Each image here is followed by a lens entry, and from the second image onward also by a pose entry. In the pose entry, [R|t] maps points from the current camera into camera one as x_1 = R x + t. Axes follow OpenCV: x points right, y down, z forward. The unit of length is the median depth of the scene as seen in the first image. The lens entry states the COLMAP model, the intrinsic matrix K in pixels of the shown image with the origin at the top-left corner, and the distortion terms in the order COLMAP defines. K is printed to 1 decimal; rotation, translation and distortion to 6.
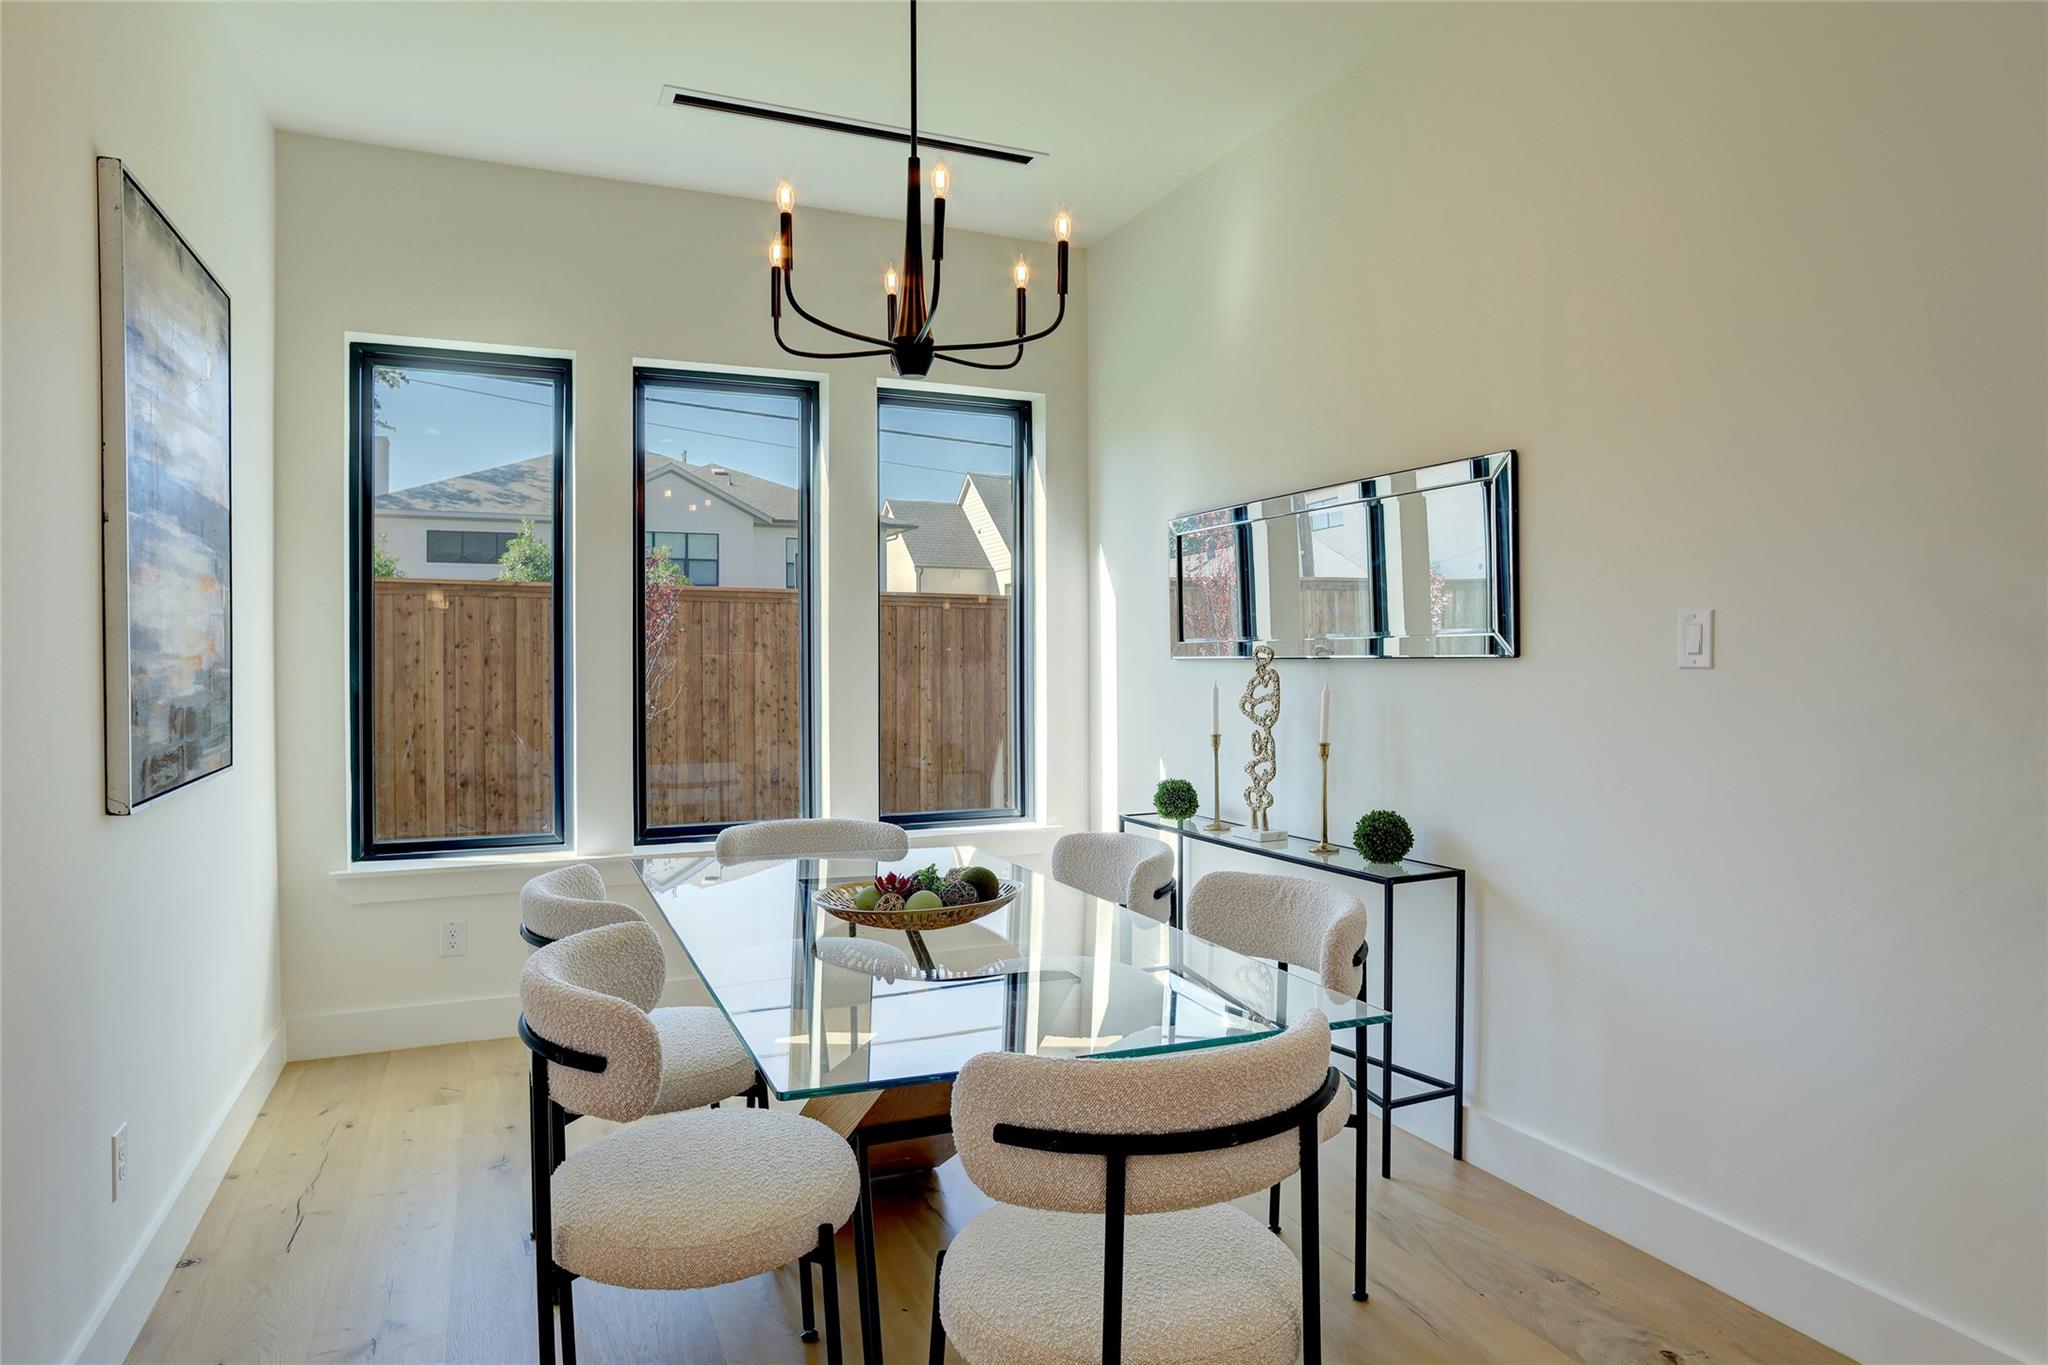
lens RADIAL K [[1197.2, 0, 1013.8], [0, 1197.2, 672.0], [0, 0, 1]] dist [-0.063194, 0.055126]
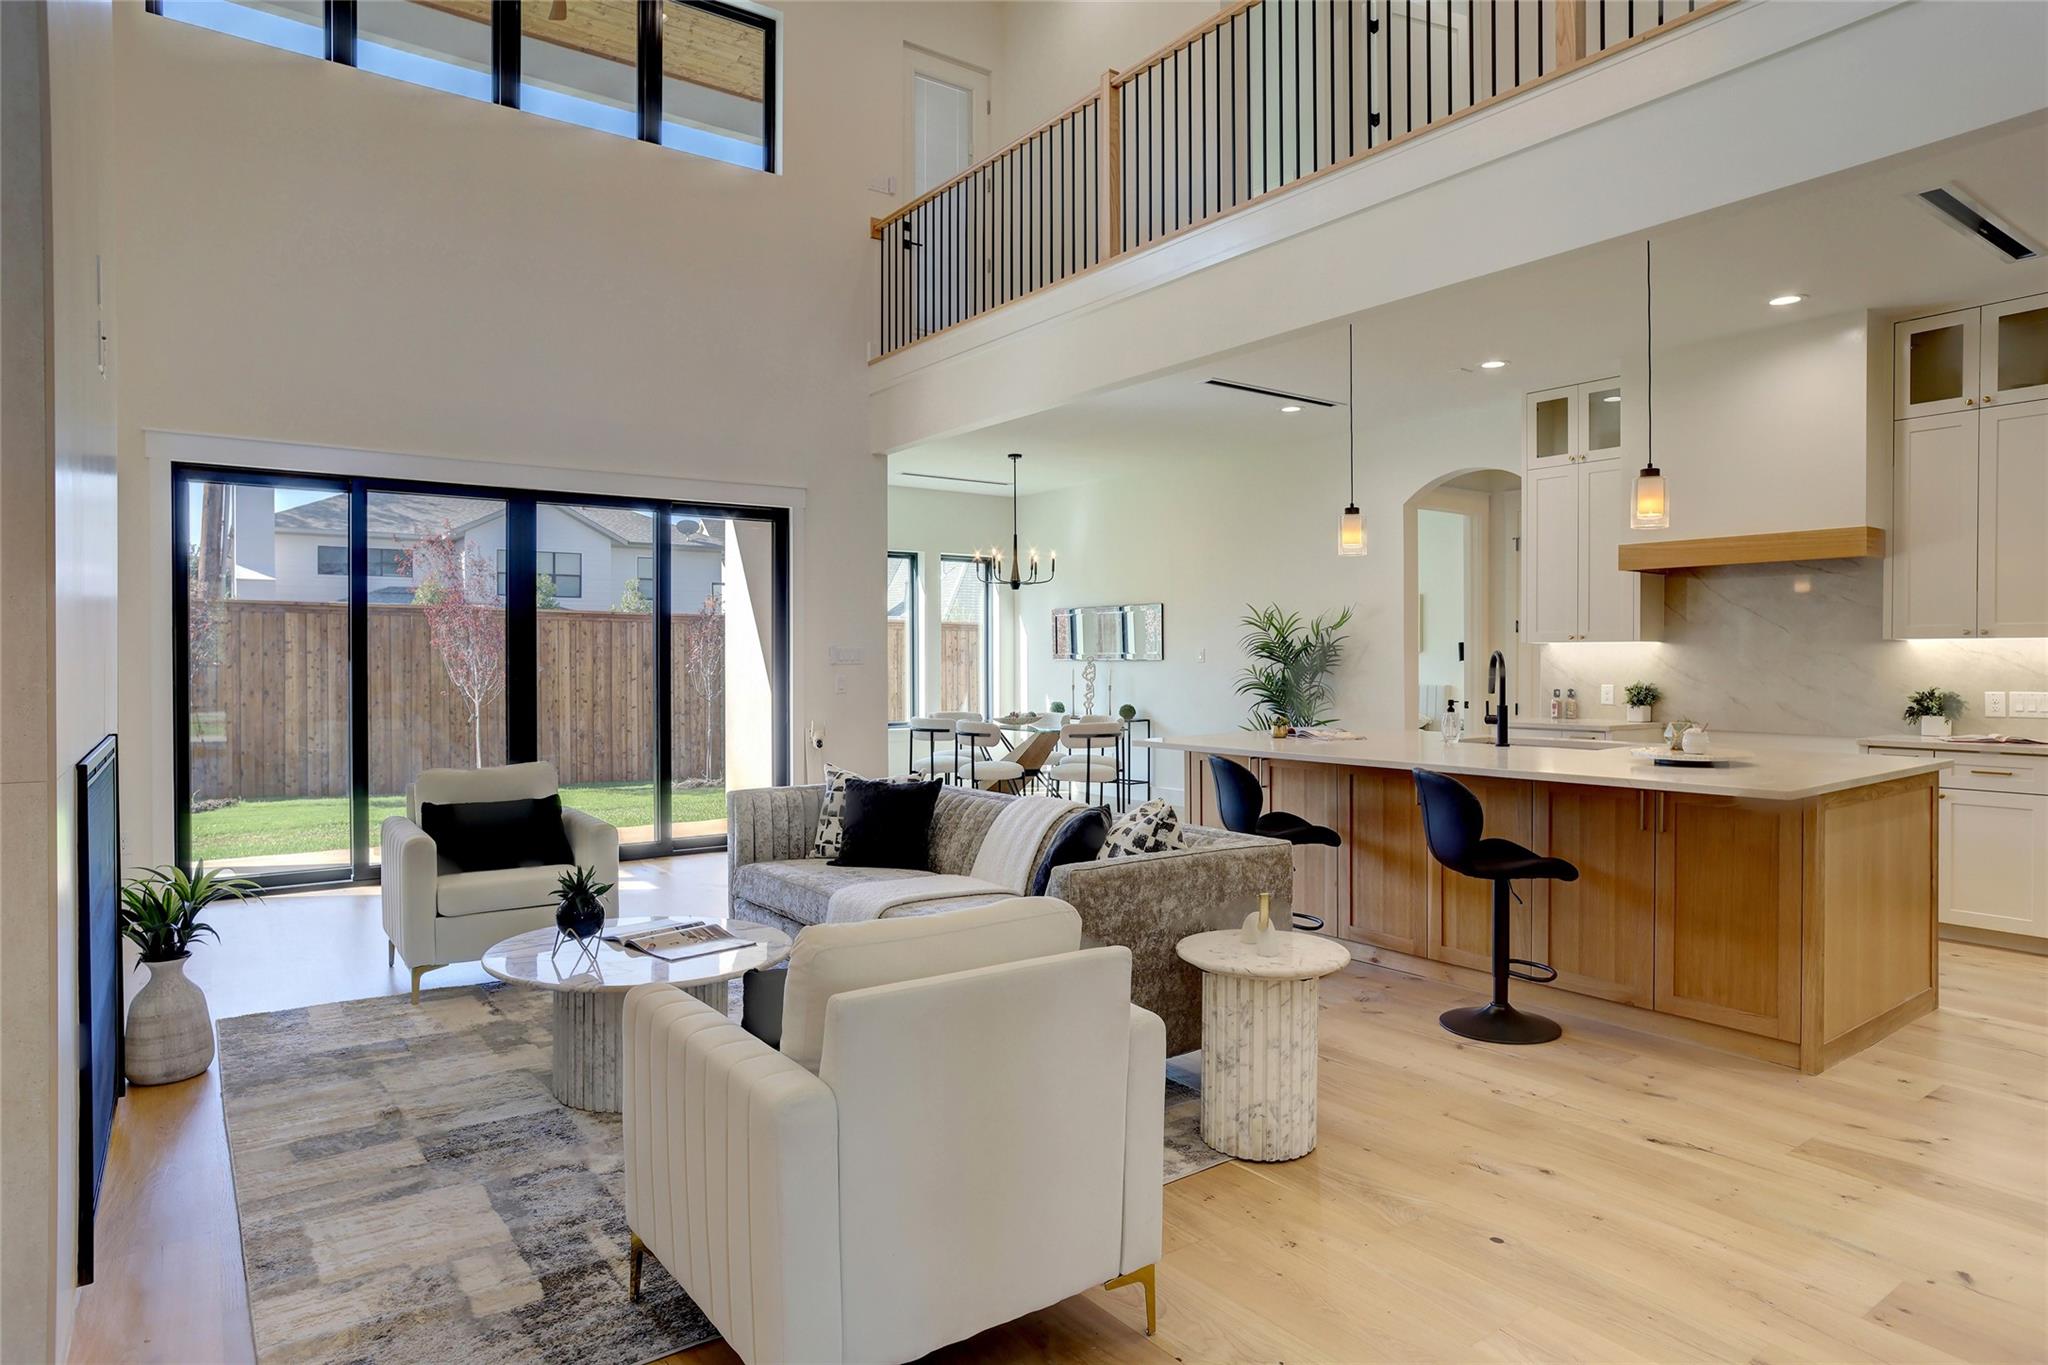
lens RADIAL K [[1197.2, 0, 1013.8], [0, 1197.2, 672.0], [0, 0, 1]] dist [-0.063194, 0.055126]
pose [[0.978581, -0.000787, 0.205862, -0.515105], [0.000945, 0.999999, -0.000667, 0.018448], [-0.205861, 0.000847, 0.978581, -1.652677]]
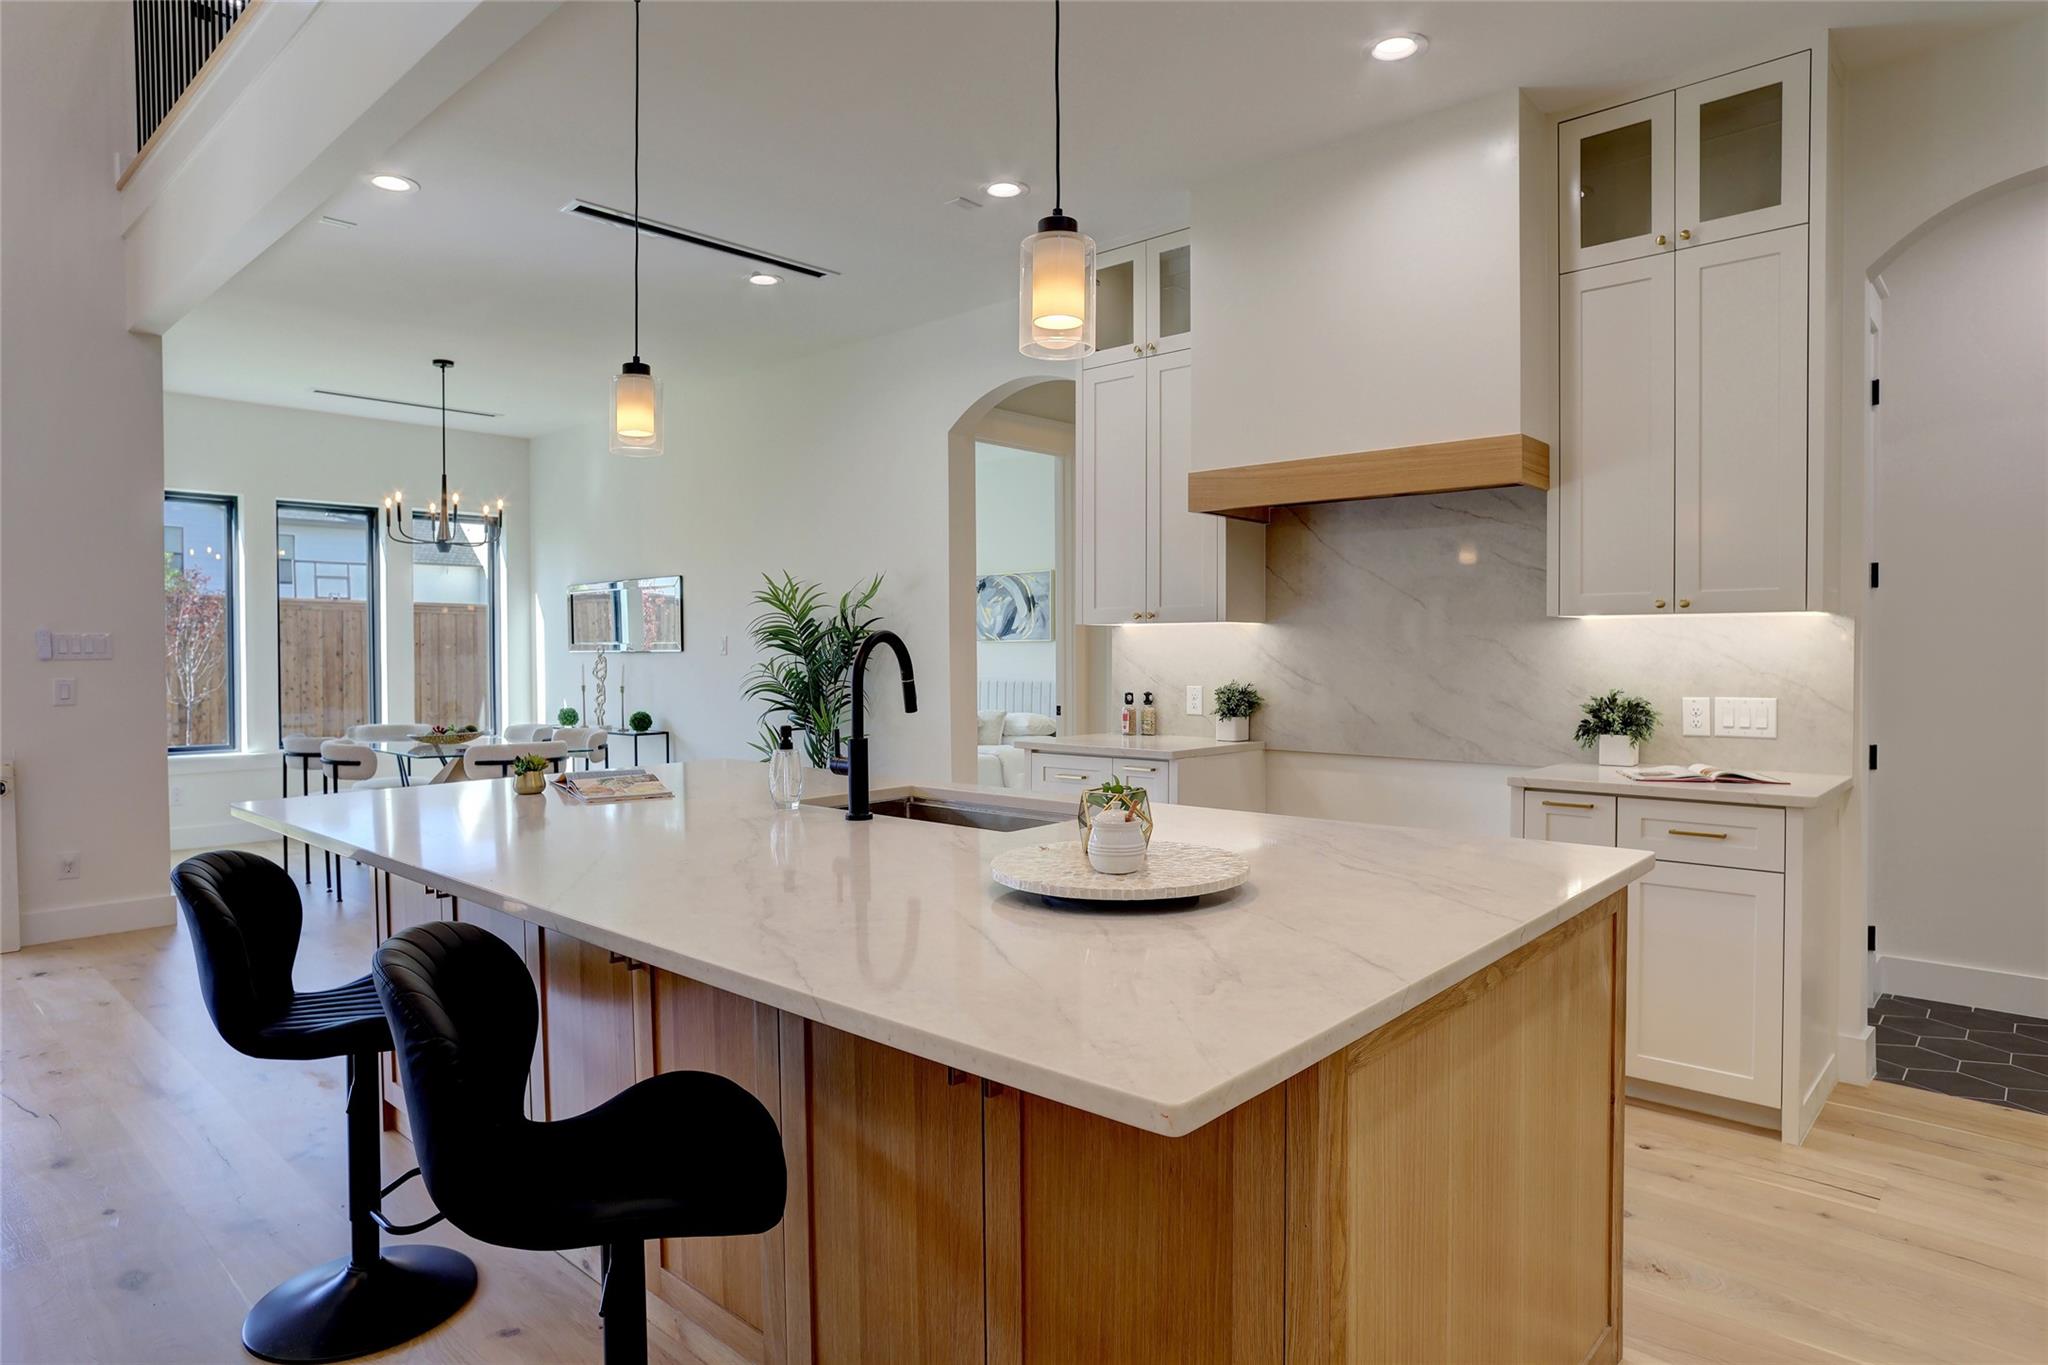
lens RADIAL K [[1197.2, 0, 1013.8], [0, 1197.2, 672.0], [0, 0, 1]] dist [-0.063194, 0.055126]
pose [[0.919891, -0.006864, 0.392114, 0.032767], [0.004939, 0.999970, 0.005917, 0.014937], [-0.392143, -0.003506, 0.919898, -1.188553]]
